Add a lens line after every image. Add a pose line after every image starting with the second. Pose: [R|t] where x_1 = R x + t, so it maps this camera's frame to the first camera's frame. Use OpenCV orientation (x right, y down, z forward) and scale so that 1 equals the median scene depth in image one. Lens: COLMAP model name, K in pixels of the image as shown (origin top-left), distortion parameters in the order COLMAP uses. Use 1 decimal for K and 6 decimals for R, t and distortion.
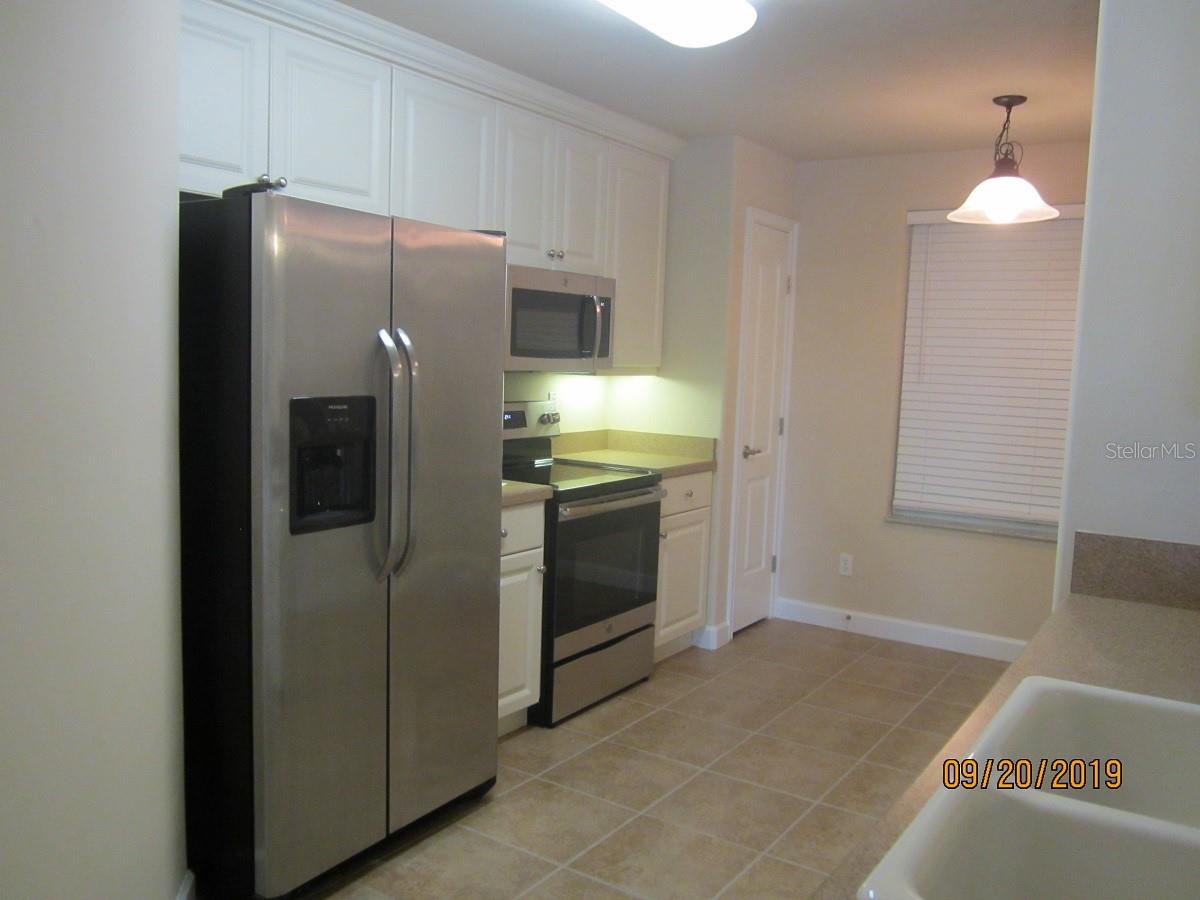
lens RADIAL K [[989.6, 0, 606.1], [0, 989.6, 451.9], [0, 0, 1]] dist [-0.046291, 0.015468]
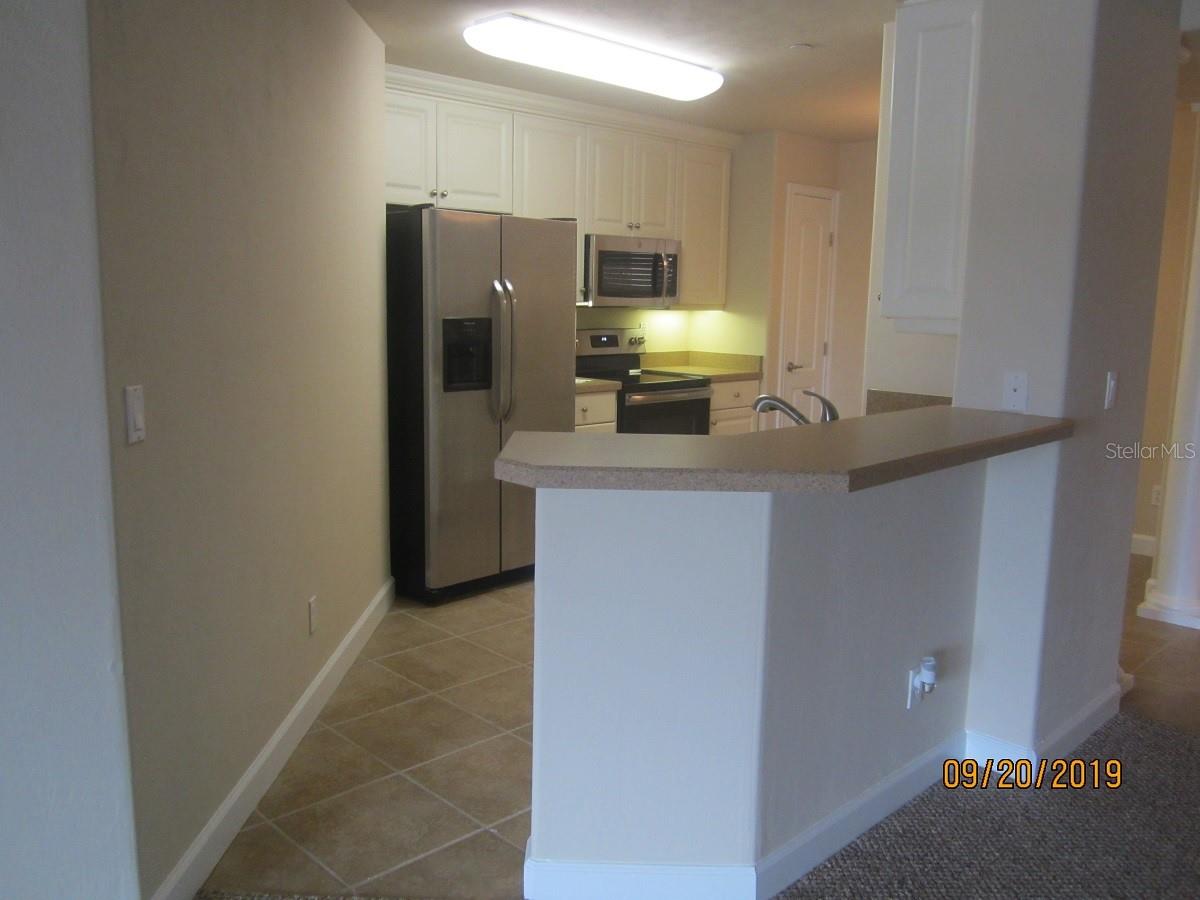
lens RADIAL K [[989.6, 0, 606.1], [0, 989.6, 451.9], [0, 0, 1]] dist [-0.046291, 0.015468]
pose [[0.979384, 0.016238, -0.201353, 0.201143], [-0.005413, 0.998516, 0.054195, 0.052052], [0.201934, -0.051988, 0.978018, -0.432988]]
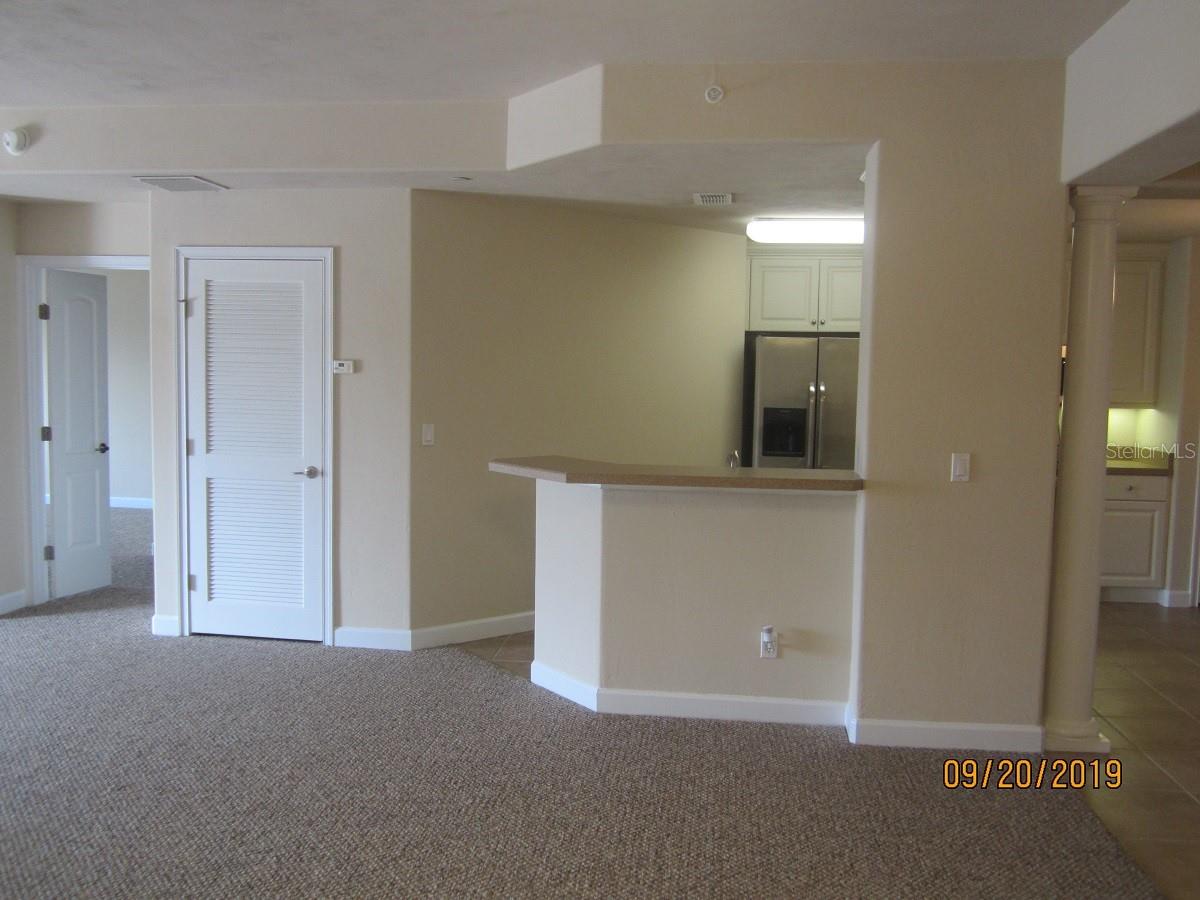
lens RADIAL K [[989.6, 0, 606.1], [0, 989.6, 451.9], [0, 0, 1]] dist [-0.046291, 0.015468]
pose [[0.444518, 0.043225, -0.894727, 1.124170], [-0.088908, 0.996032, 0.003948, 0.056715], [0.891347, 0.077793, 0.446597, -0.373459]]
